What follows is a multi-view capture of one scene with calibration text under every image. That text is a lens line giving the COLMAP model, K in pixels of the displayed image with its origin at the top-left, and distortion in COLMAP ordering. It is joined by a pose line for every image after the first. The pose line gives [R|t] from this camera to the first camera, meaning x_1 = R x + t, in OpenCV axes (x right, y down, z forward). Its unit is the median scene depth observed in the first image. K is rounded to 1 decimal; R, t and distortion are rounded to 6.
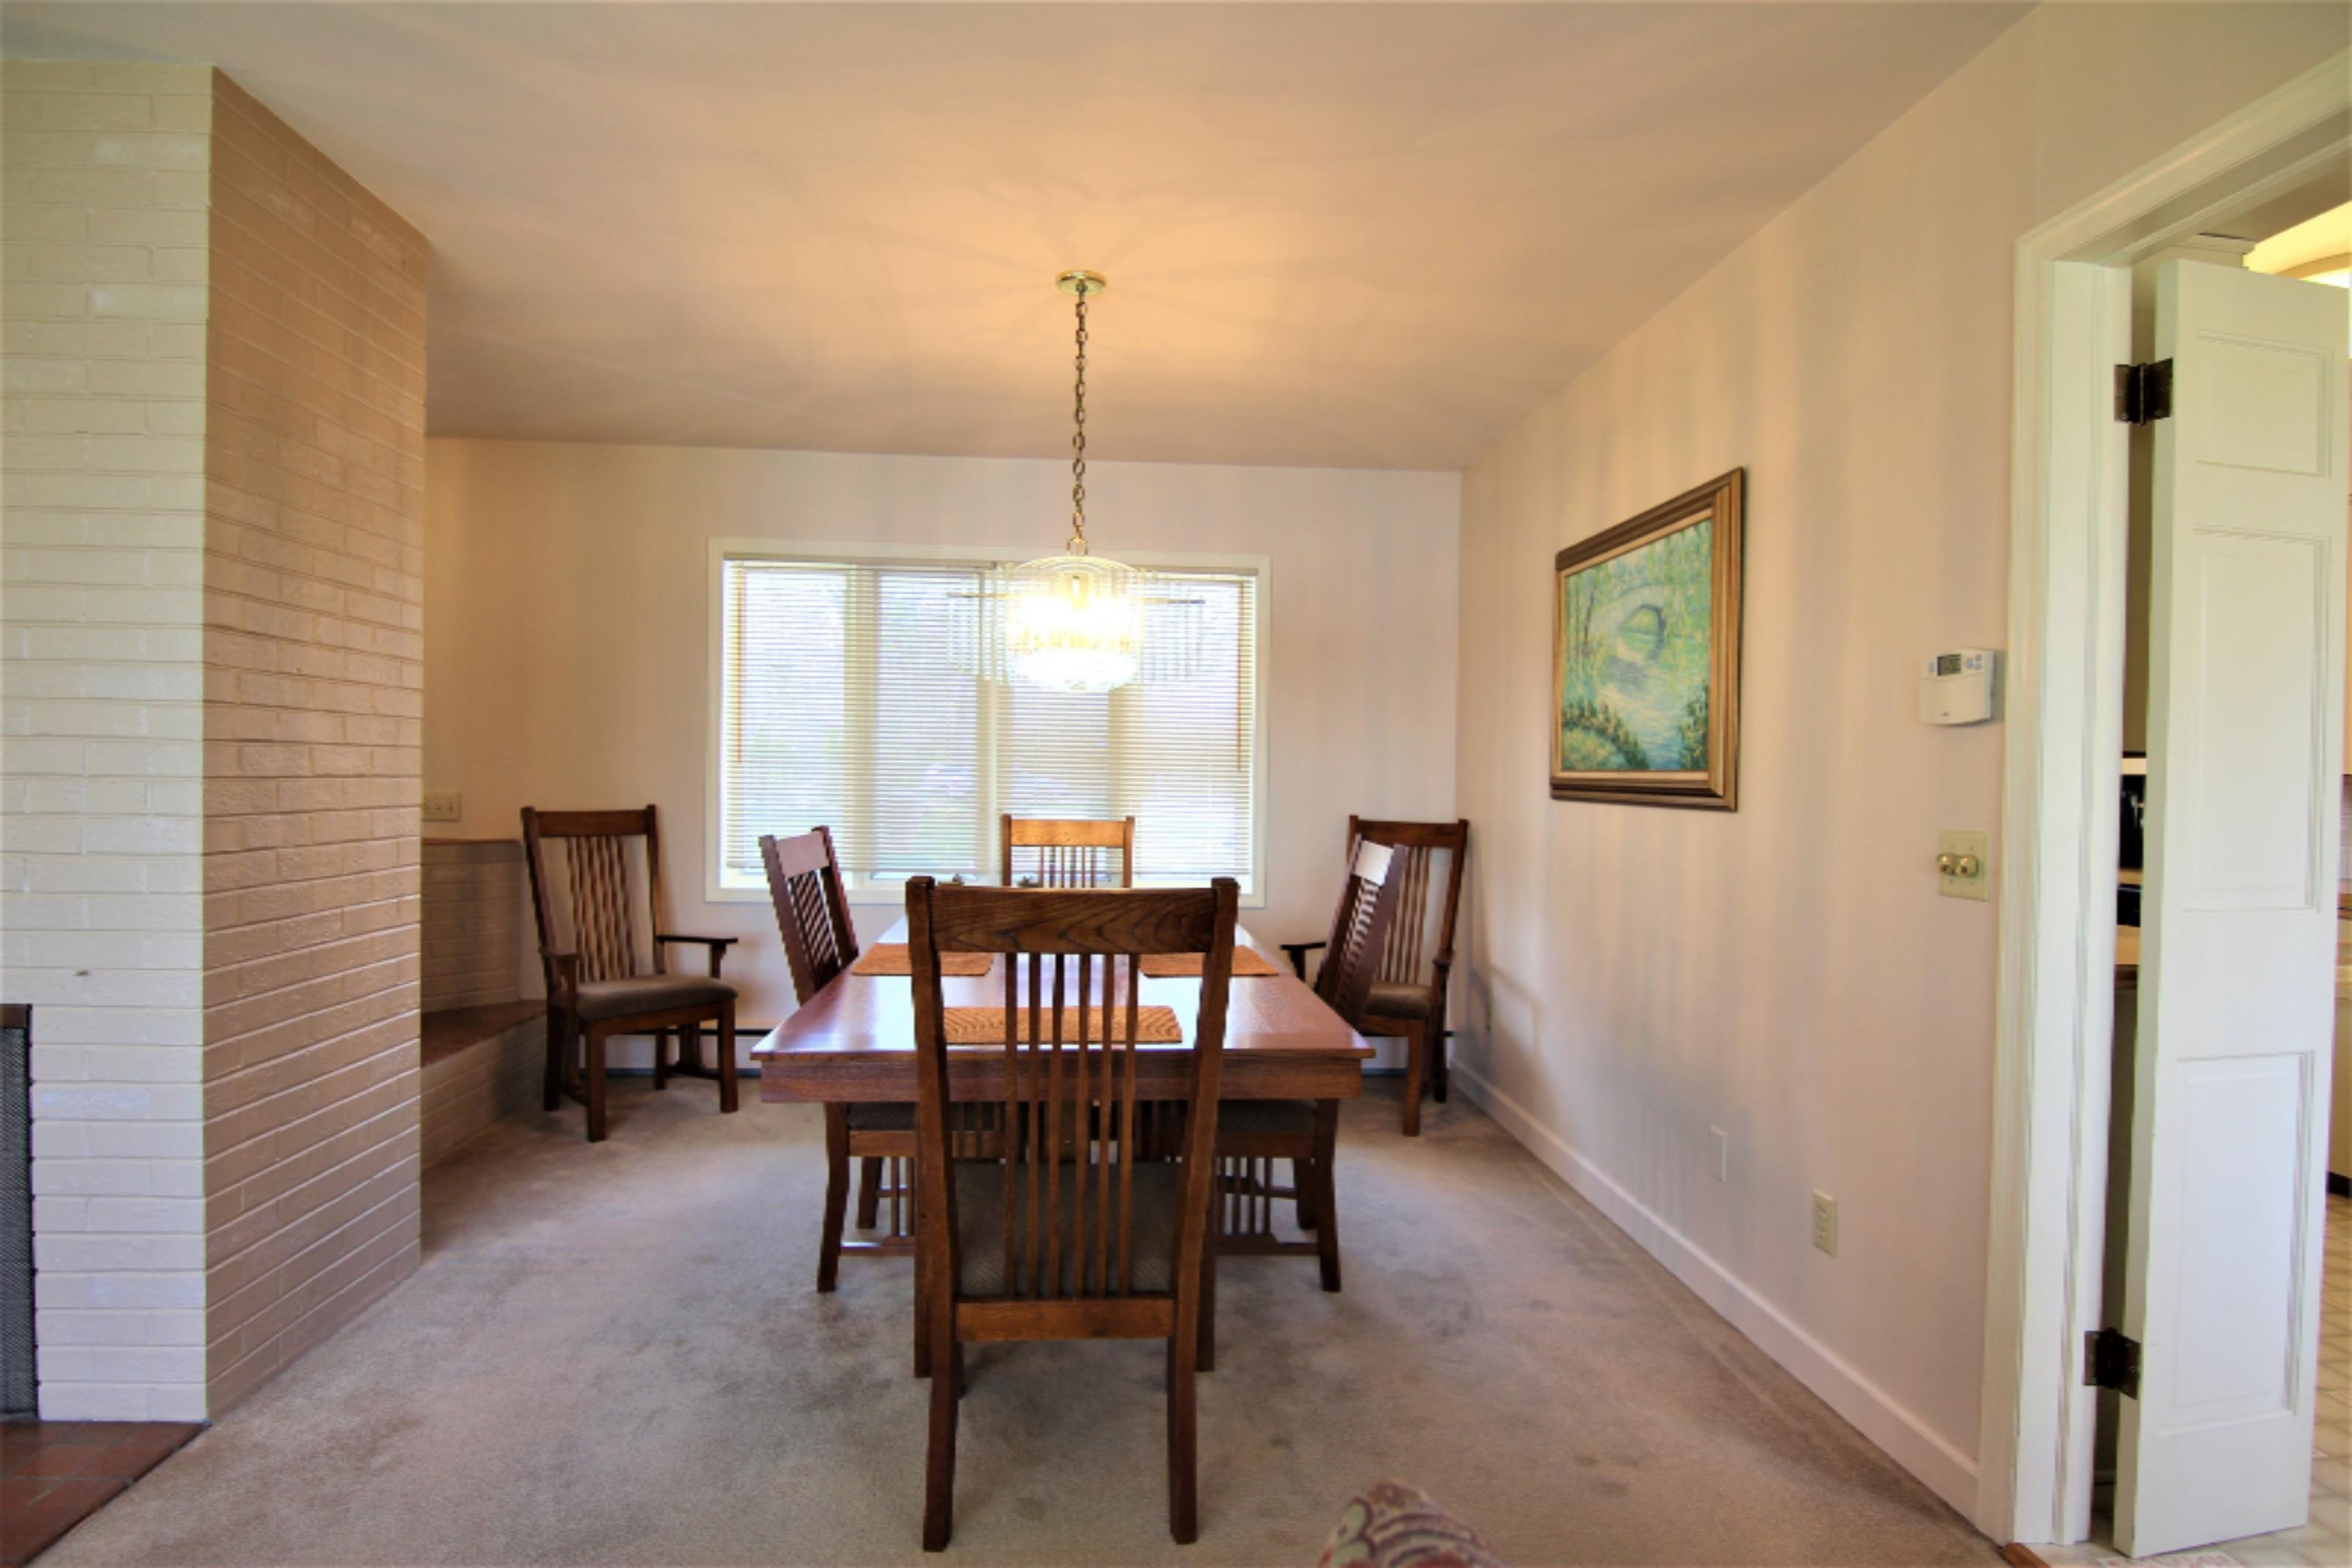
lens RADIAL K [[1200.3, 0, 1172.8], [0, 1200.3, 788.6], [0, 0, 1]] dist [-0.011294, -0.008879]
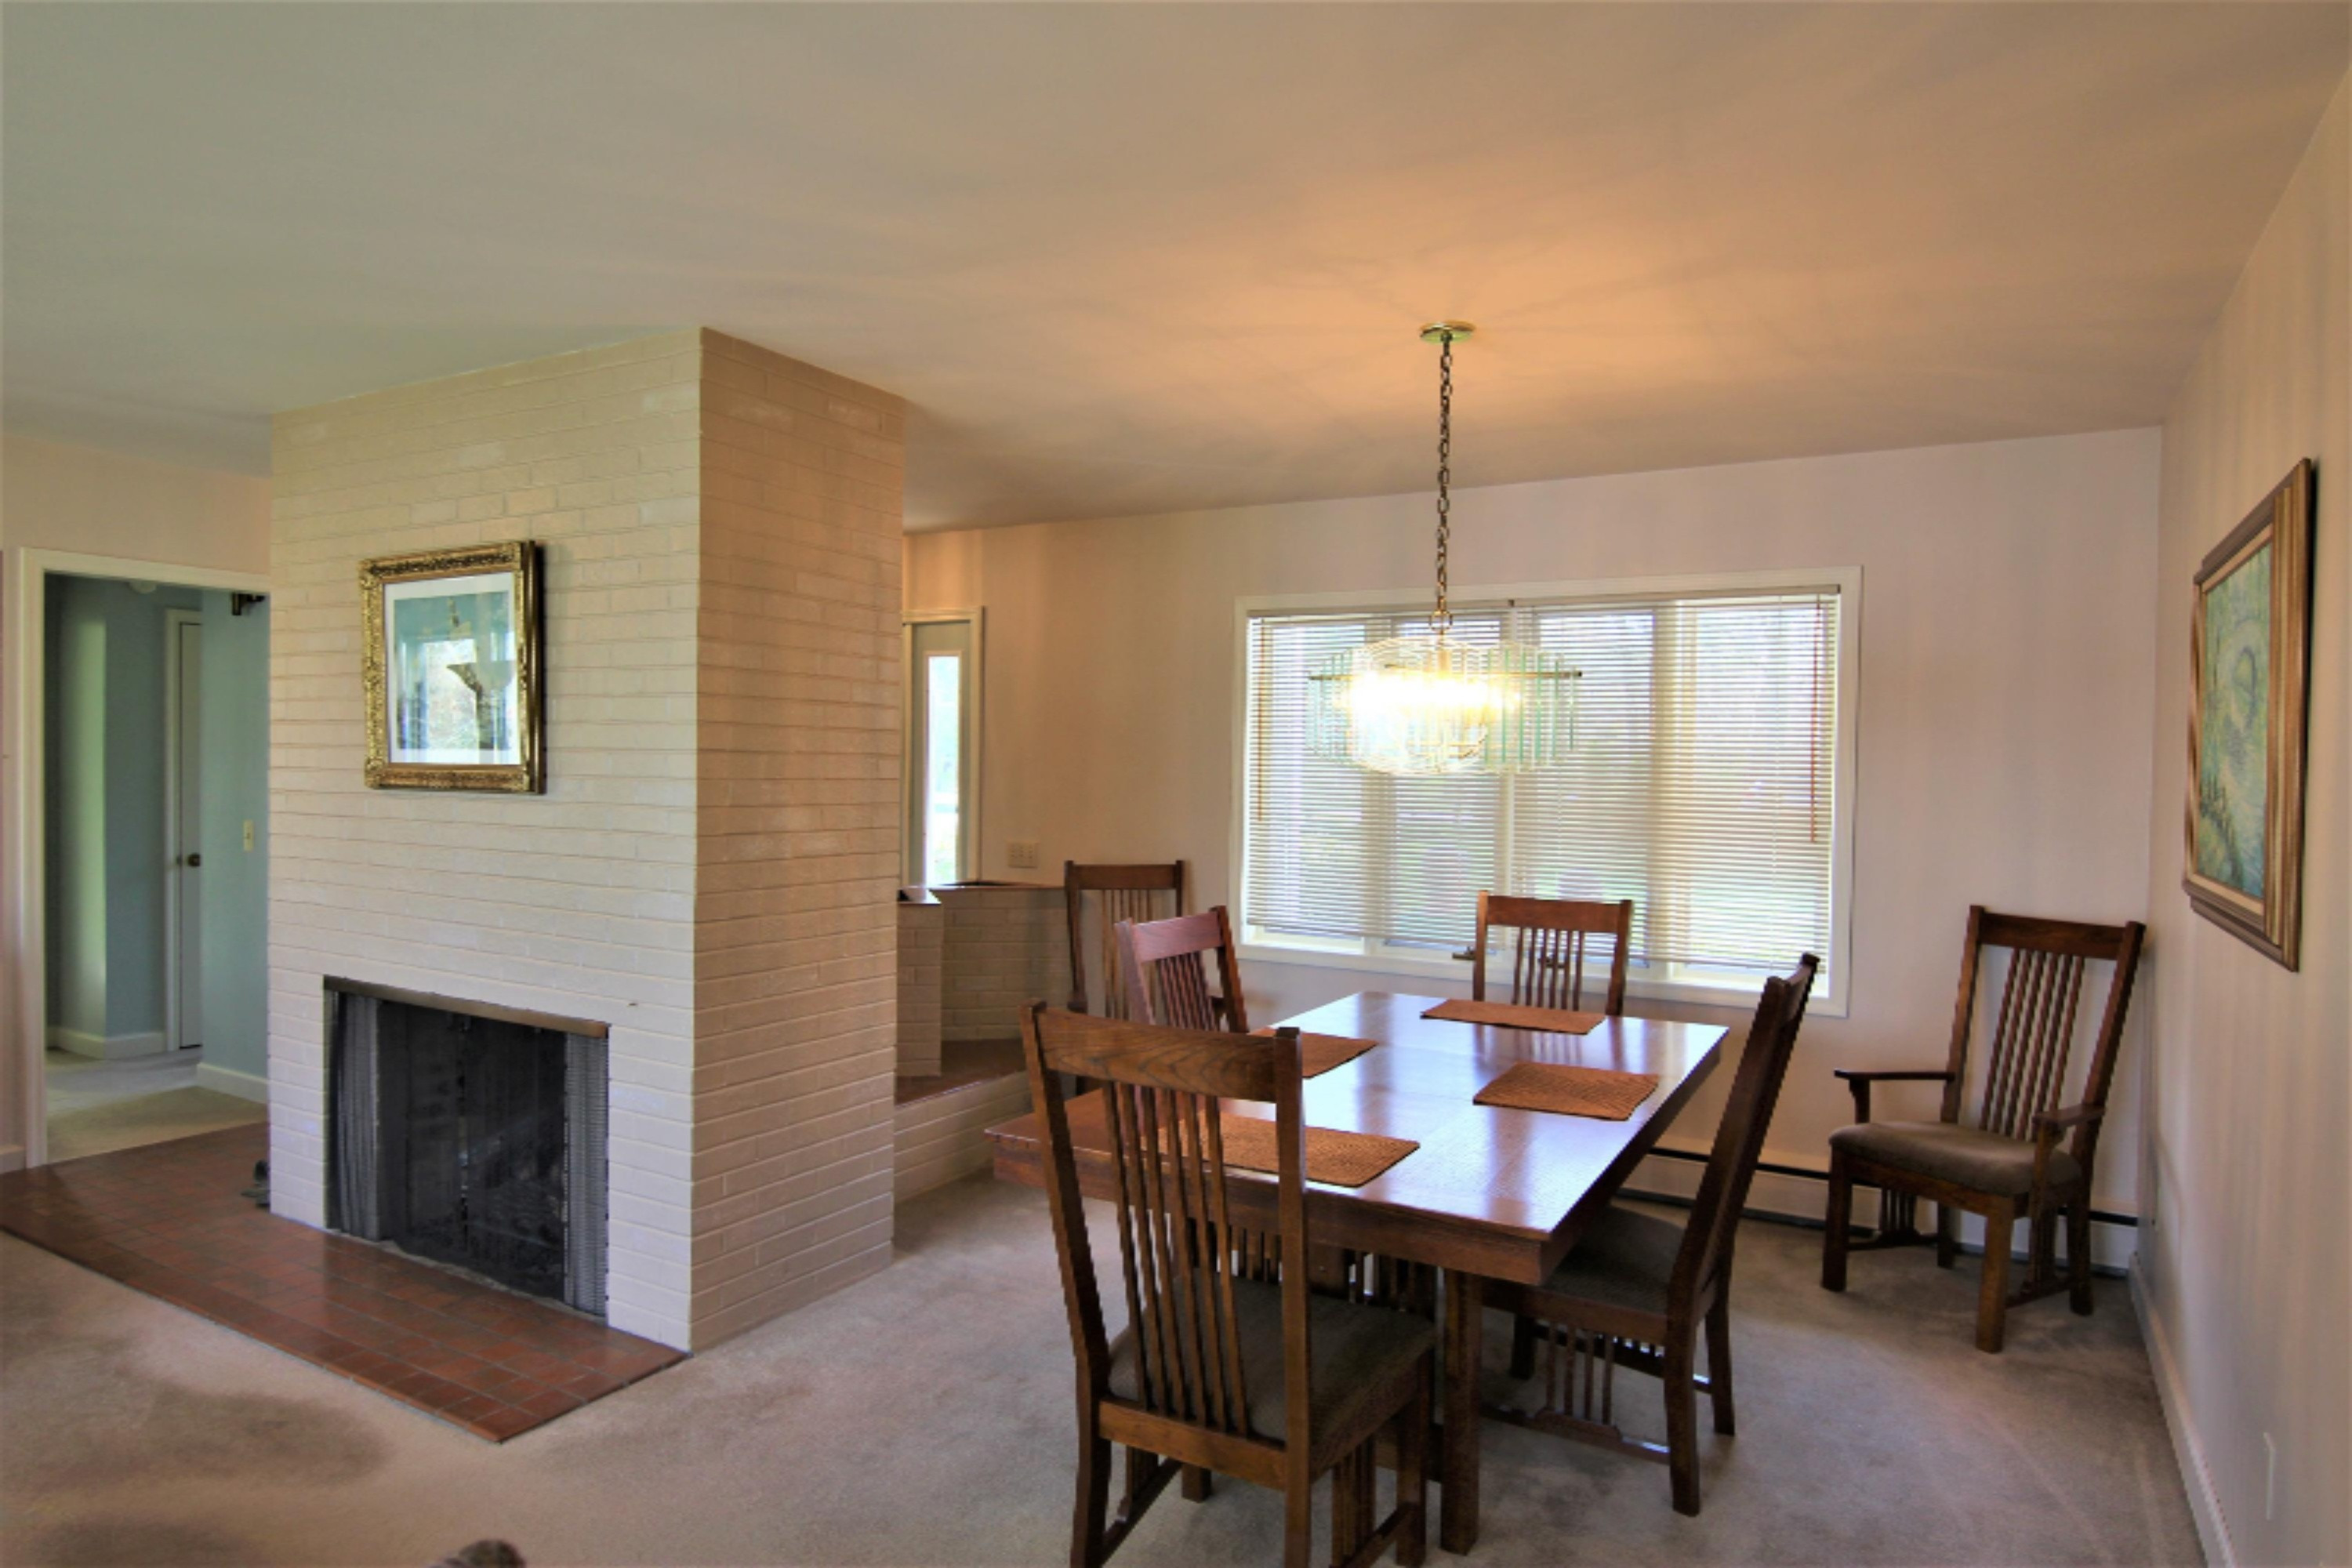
lens RADIAL K [[1384.3, 0, 1176.0], [0, 1384.3, 784.9], [0, 0, 1]] dist [-0.007766, -0.005376]
pose [[0.829686, 0.006414, -0.558193, 0.405743], [-0.011667, 0.999915, -0.005852, -0.078973], [0.558108, 0.011368, 0.829690, 0.011872]]
